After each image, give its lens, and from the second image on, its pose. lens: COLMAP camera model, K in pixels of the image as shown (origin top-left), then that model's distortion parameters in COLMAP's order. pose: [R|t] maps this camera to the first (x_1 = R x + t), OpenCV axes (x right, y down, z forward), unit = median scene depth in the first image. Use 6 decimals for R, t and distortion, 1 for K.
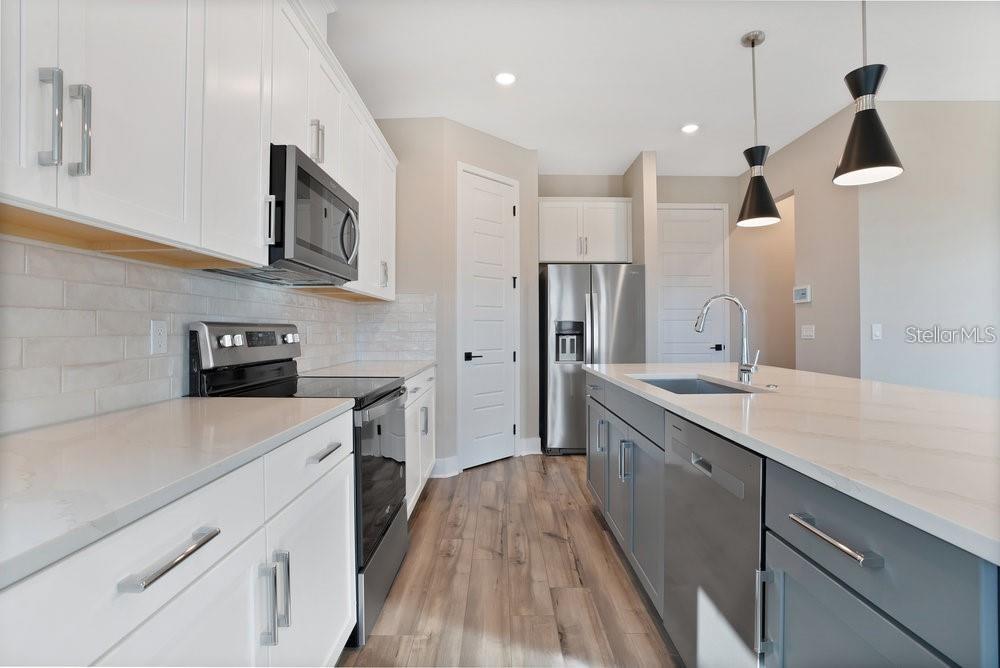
lens RADIAL K [[463.8, 0, 501.0], [0, 463.8, 328.2], [0, 0, 1]] dist [-0.059270, 0.006107]
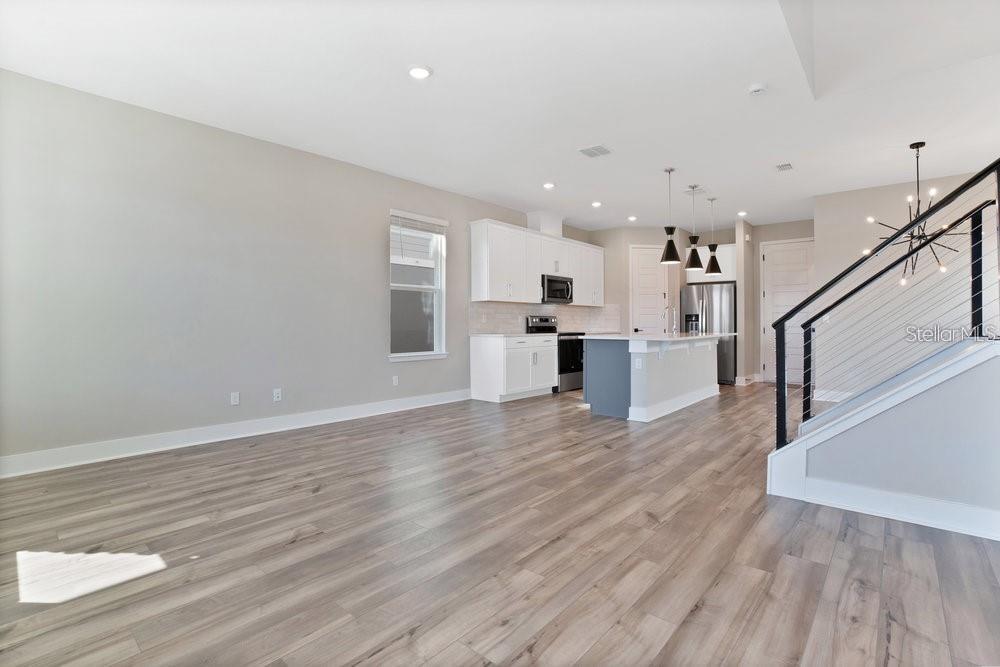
lens RADIAL K [[463.8, 0, 501.0], [0, 463.8, 327.7], [0, 0, 1]] dist [-0.059270, 0.006107]
pose [[0.762322, 0.009314, -0.647131, 0.789886], [-0.000302, 0.999901, 0.014035, 0.014860], [0.647198, -0.010504, 0.762250, -1.006735]]
